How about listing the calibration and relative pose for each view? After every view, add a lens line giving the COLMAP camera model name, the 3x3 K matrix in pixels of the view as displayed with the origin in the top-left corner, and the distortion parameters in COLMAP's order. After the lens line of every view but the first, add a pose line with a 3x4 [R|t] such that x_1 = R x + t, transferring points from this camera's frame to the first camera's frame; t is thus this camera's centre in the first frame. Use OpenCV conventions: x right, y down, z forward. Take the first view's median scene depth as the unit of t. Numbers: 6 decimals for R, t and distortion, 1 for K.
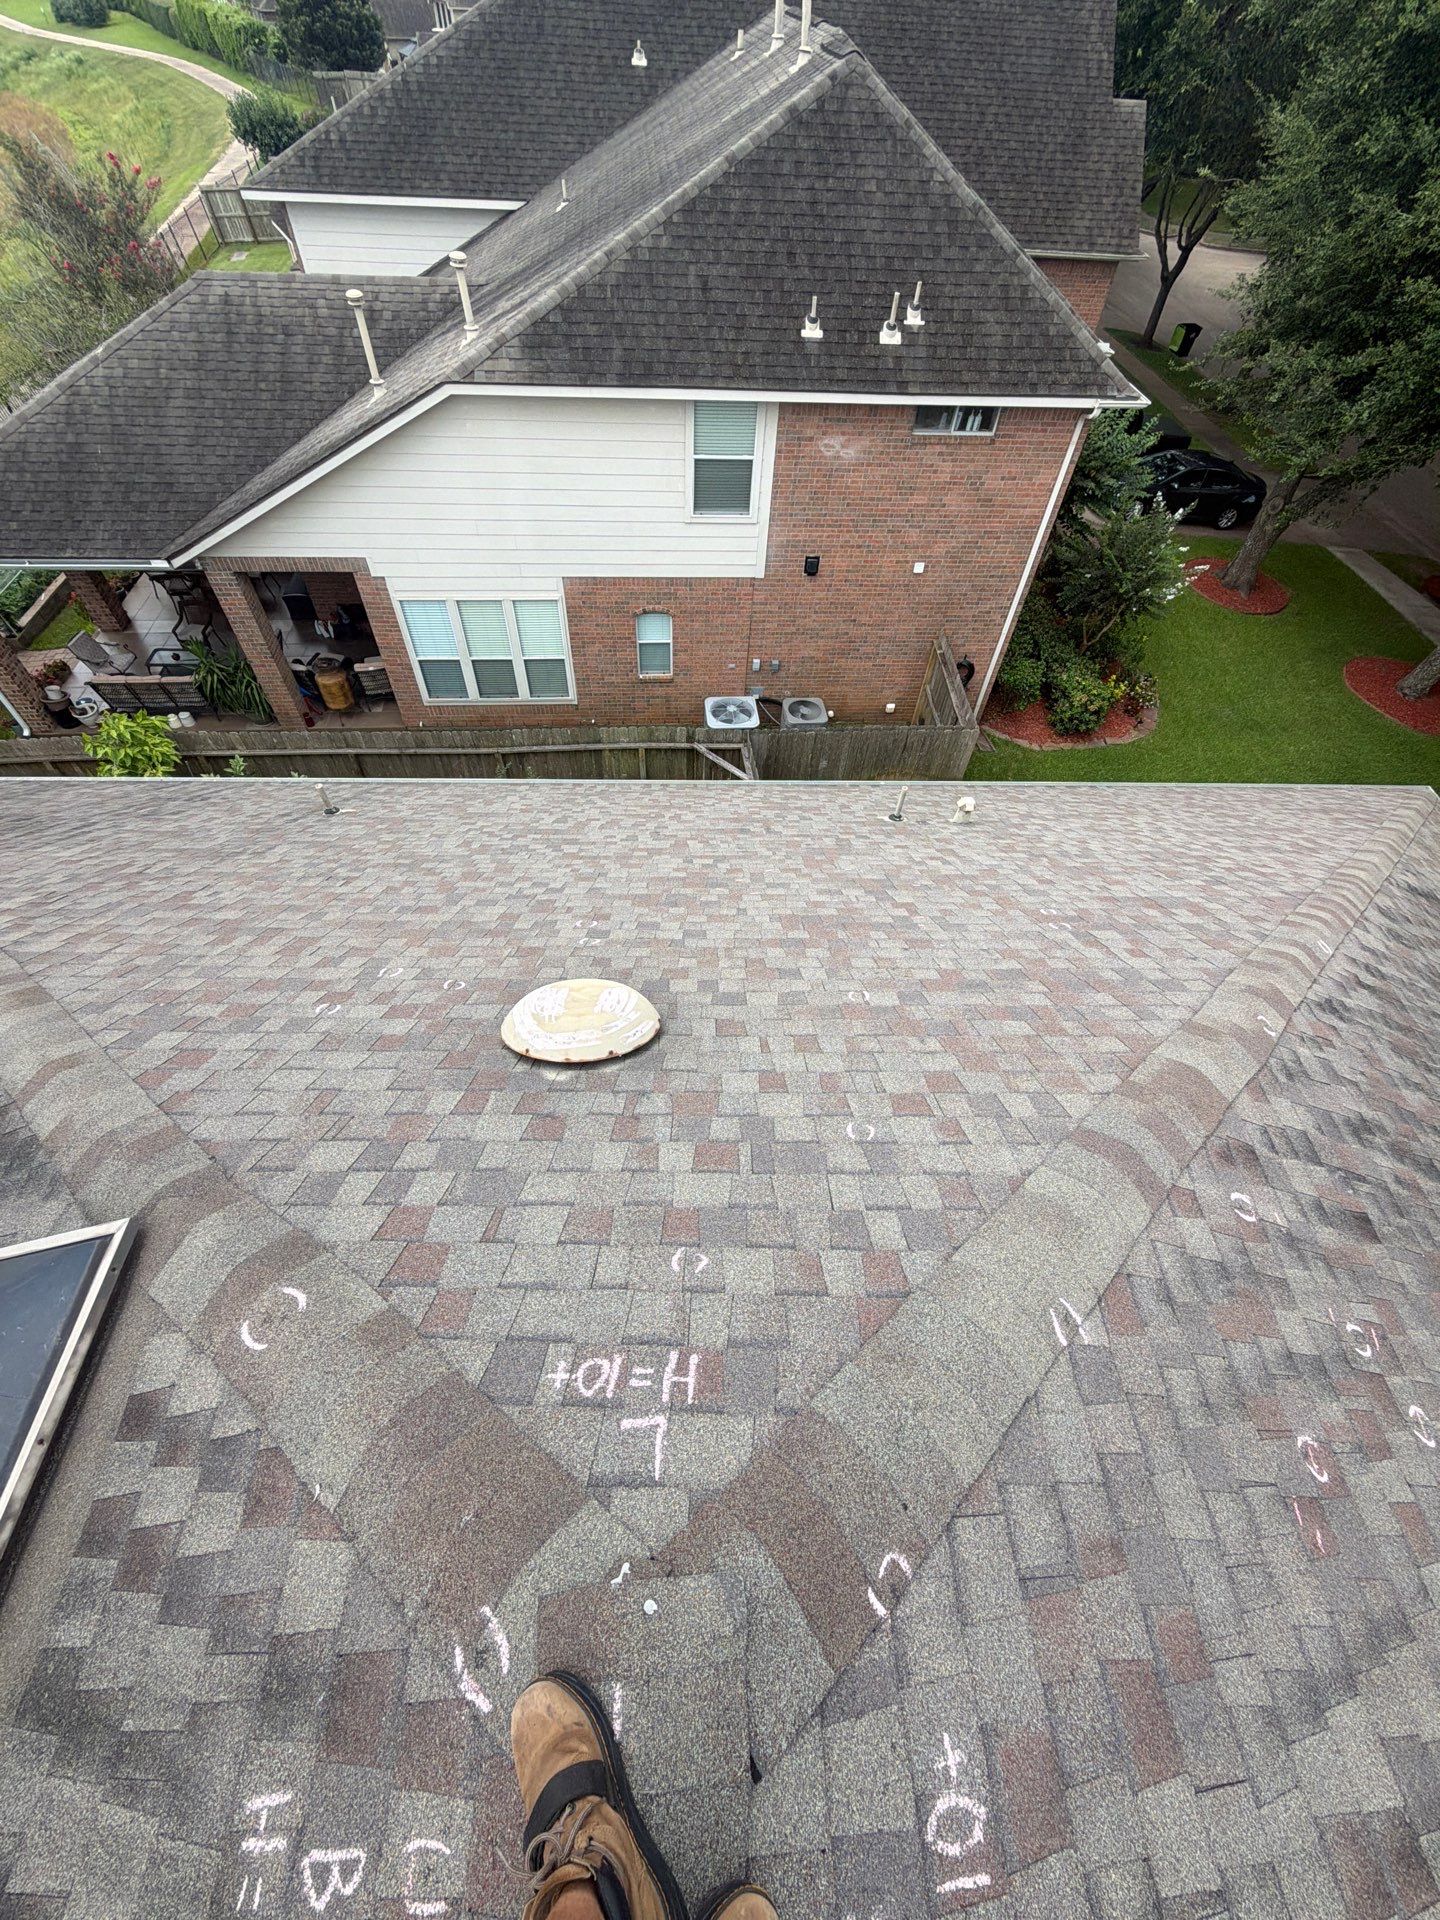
lens RADIAL K [[764.3, 0, 714.9], [0, 764.3, 959.2], [0, 0, 1]] dist [-0.003544, 0.000319]
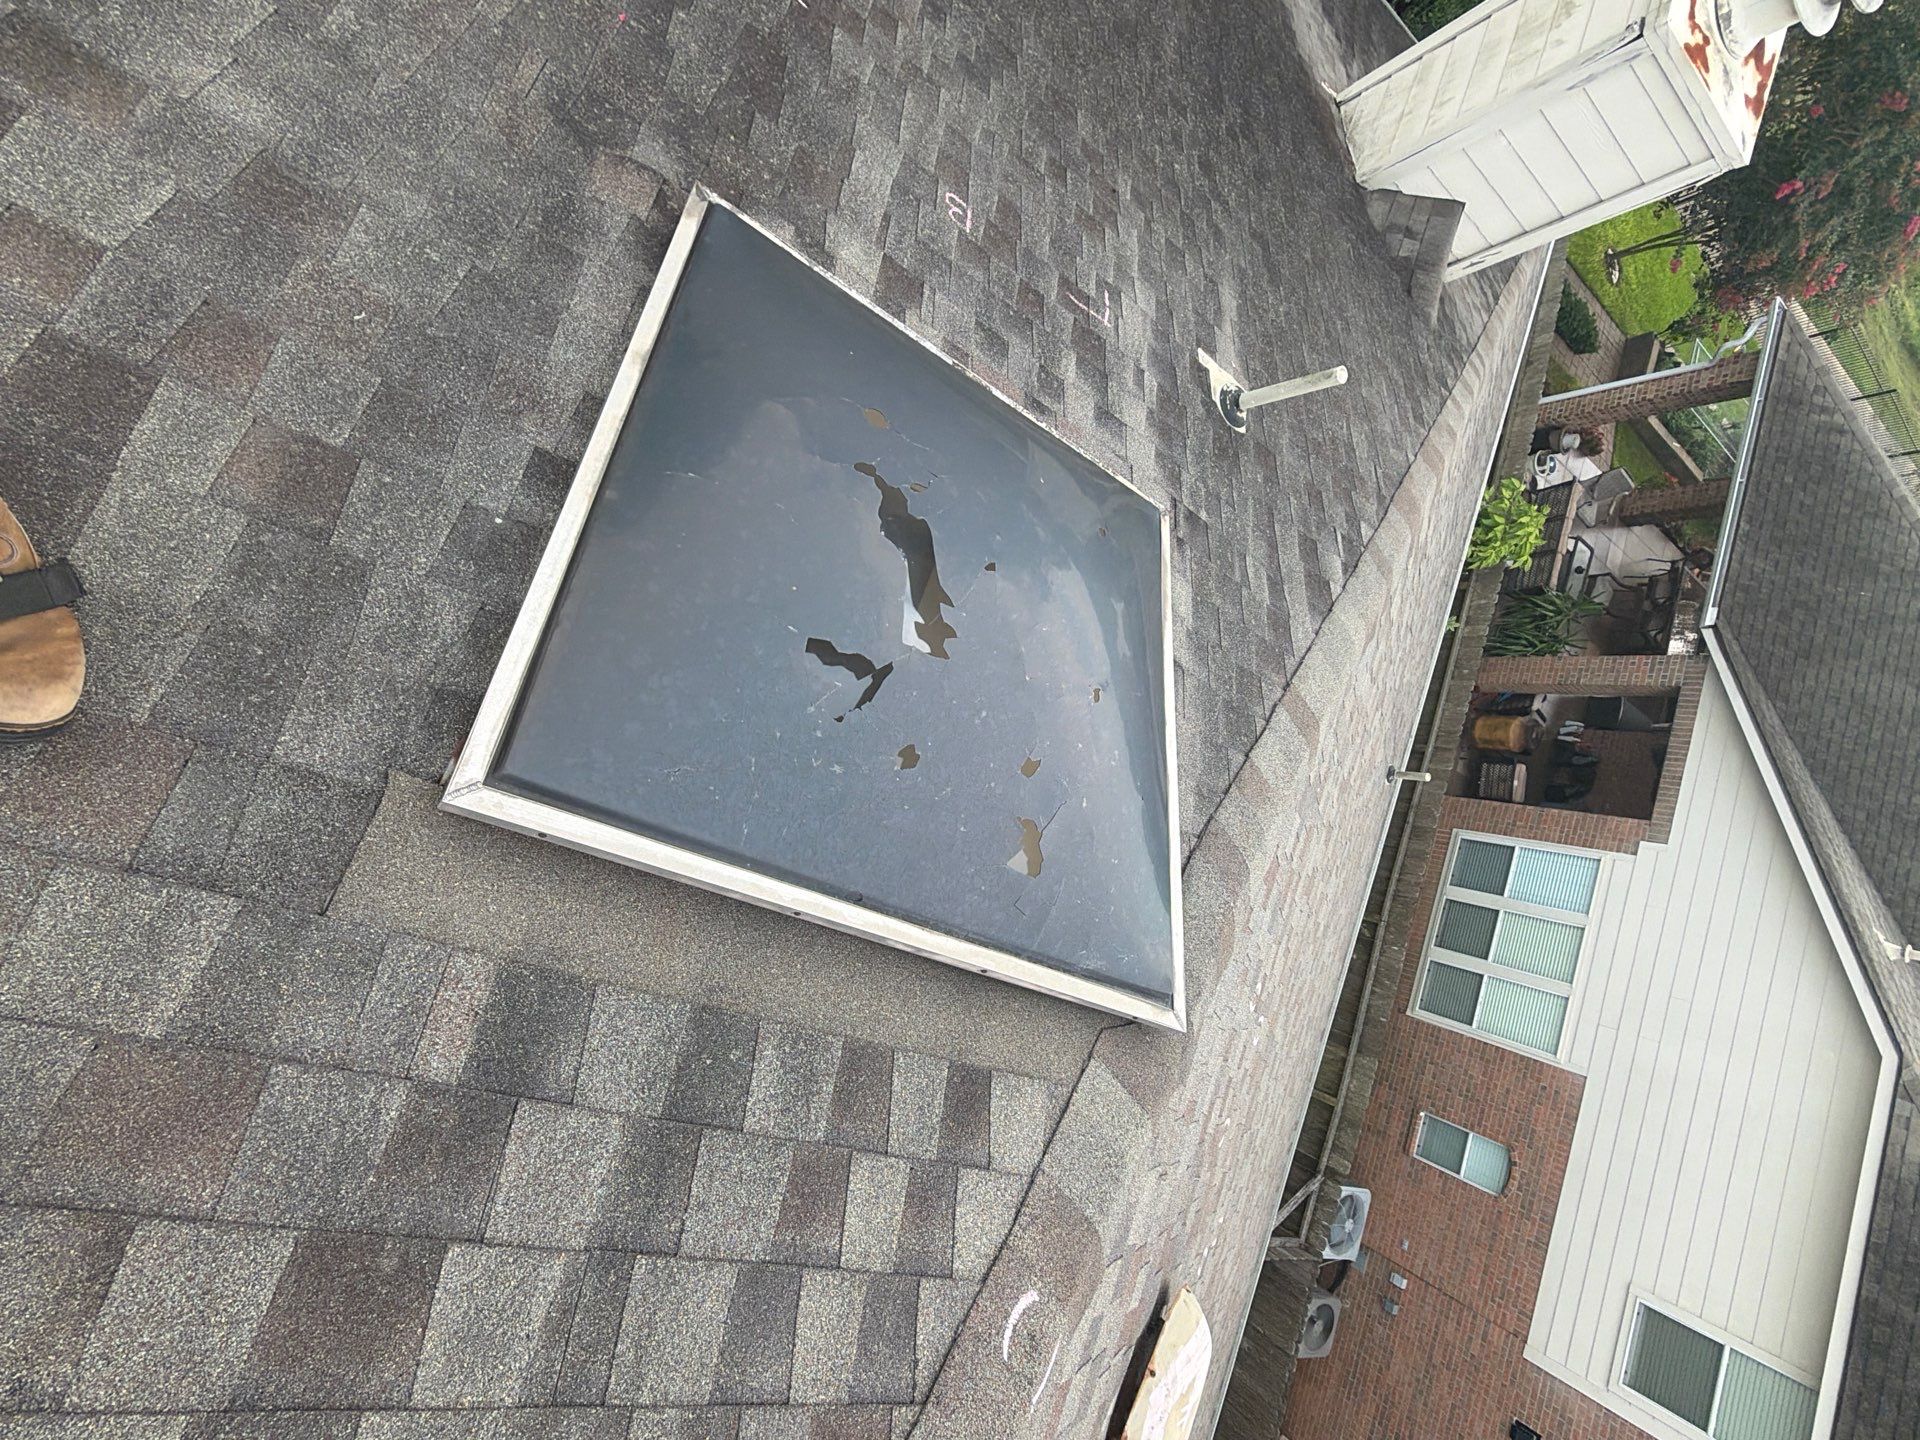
lens RADIAL K [[933.0, 0, 964.2], [0, 933.0, 714.9], [0, 0, 1]] dist [-0.001719, -0.001009]
pose [[-0.351357, 0.912260, -0.210549, -0.119829], [-0.935466, -0.332923, 0.118596, 0.081667], [0.038094, 0.238631, 0.970363, 0.006335]]
